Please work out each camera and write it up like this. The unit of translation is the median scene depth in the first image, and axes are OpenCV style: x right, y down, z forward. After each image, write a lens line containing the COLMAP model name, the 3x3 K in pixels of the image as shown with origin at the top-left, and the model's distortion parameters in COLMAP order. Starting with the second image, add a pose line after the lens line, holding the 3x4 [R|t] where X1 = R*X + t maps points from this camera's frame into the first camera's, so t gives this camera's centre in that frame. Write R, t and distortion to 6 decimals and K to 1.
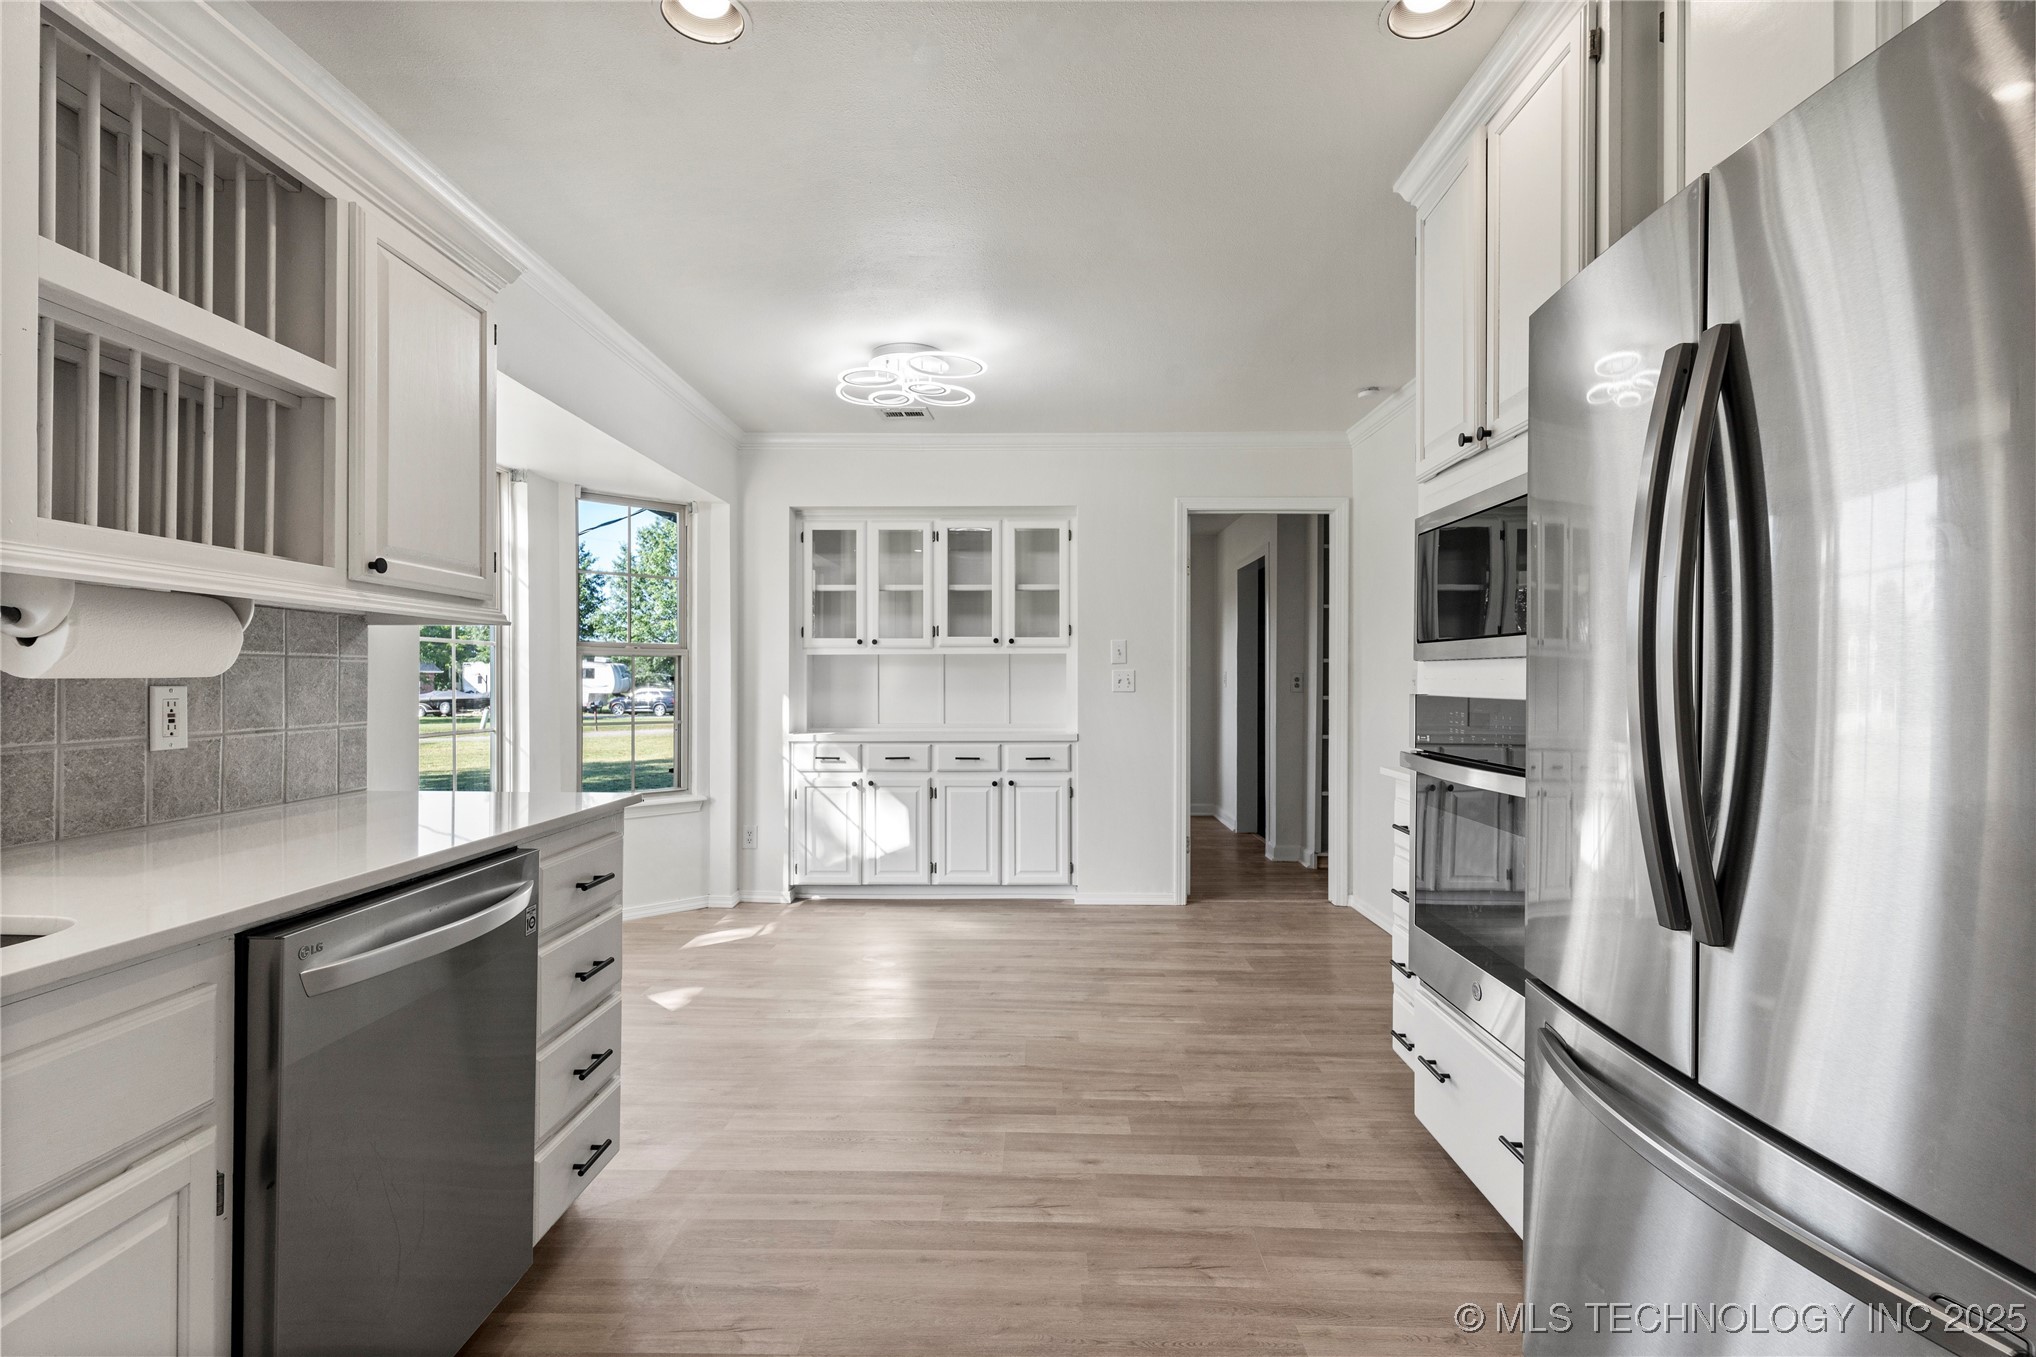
lens RADIAL K [[966.2, 0, 1018.0], [0, 966.2, 678.5], [0, 0, 1]] dist [0.002812, 0.000647]
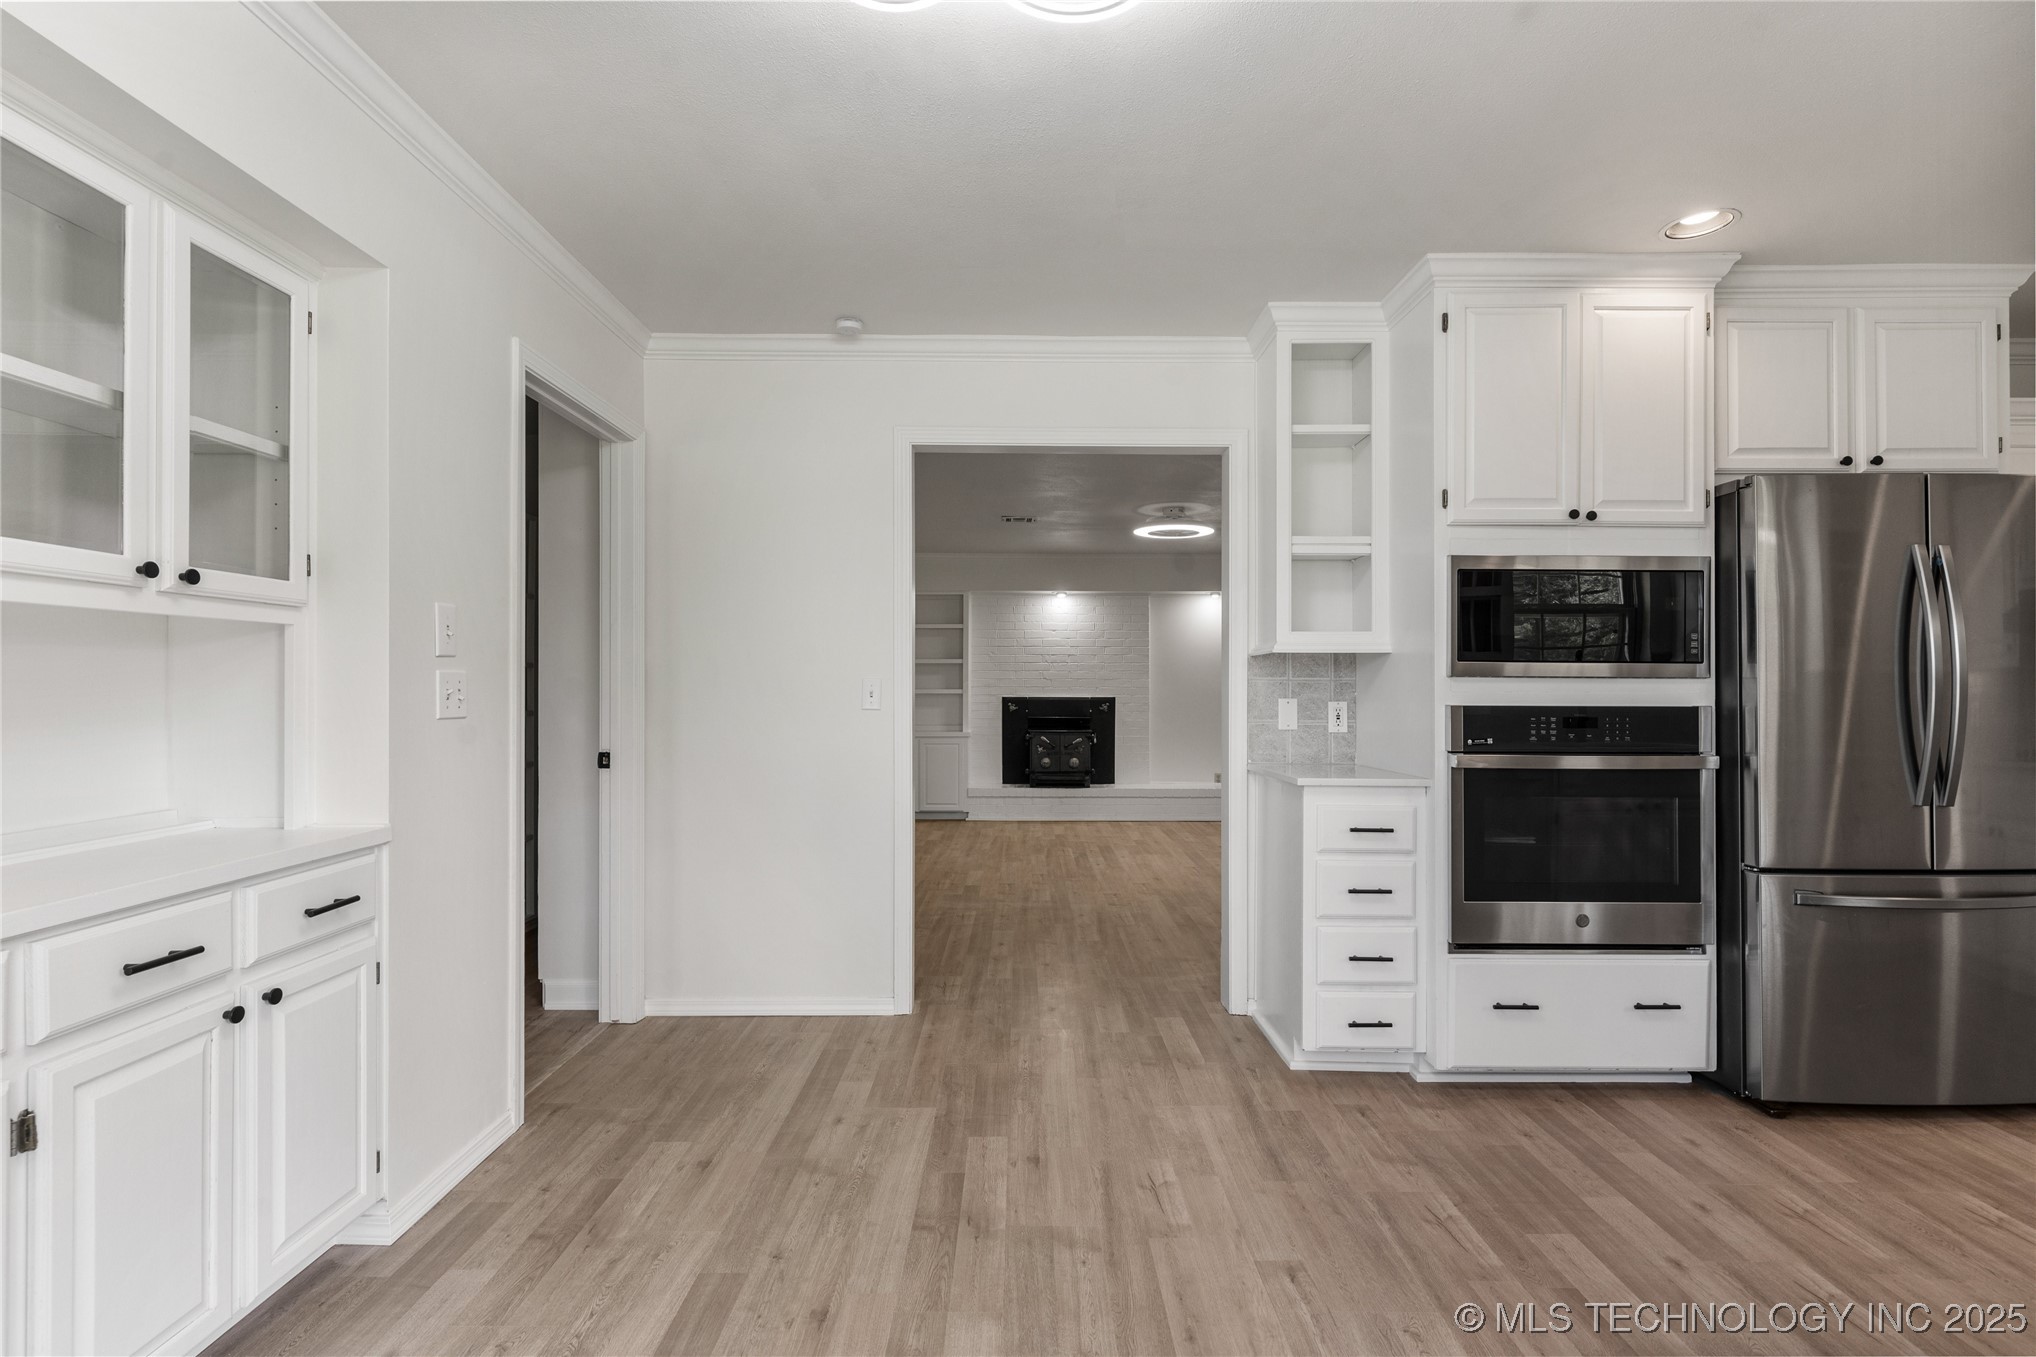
lens RADIAL K [[966.2, 0, 1018.0], [0, 966.2, 678.5], [0, 0, 1]] dist [0.002812, 0.000647]
pose [[-0.026519, 0.004194, 0.999640, -0.796553], [-0.005620, 0.999975, -0.004344, -0.010600], [-0.999633, -0.005733, -0.026495, 1.668153]]
